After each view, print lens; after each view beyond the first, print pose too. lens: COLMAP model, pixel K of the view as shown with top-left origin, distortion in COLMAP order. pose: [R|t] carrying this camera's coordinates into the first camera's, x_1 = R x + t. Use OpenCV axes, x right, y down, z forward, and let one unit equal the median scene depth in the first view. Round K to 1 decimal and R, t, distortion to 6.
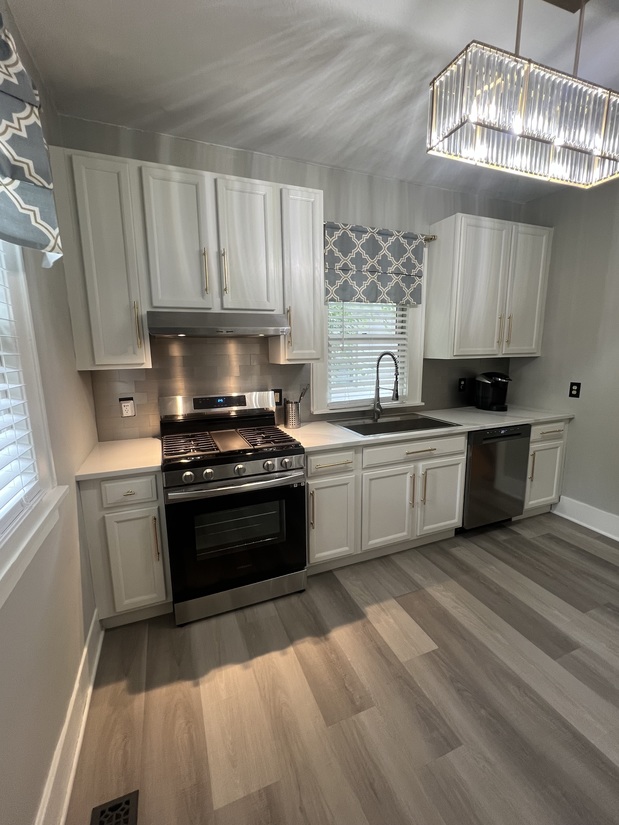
lens RADIAL K [[347.7, 0, 309.0], [0, 347.7, 408.3], [0, 0, 1]] dist [-0.001892, 0.000025]
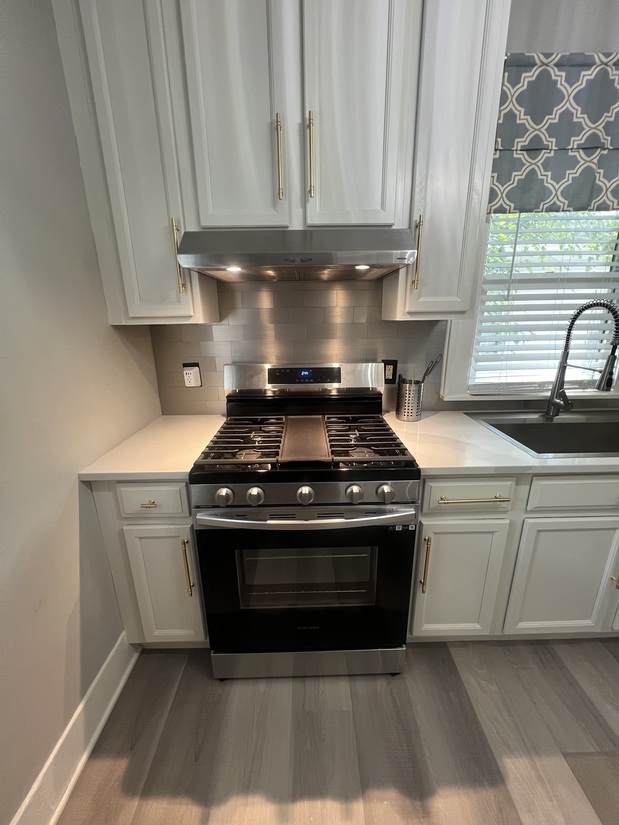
lens RADIAL K [[332.9, 0, 308.3], [0, 332.9, 412.2], [0, 0, 1]] dist [-0.000732, -0.000244]
pose [[0.931325, 0.102588, -0.349443, -0.003889], [-0.059304, 0.989419, 0.132415, -0.035795], [0.359329, -0.102598, 0.927554, 0.390219]]
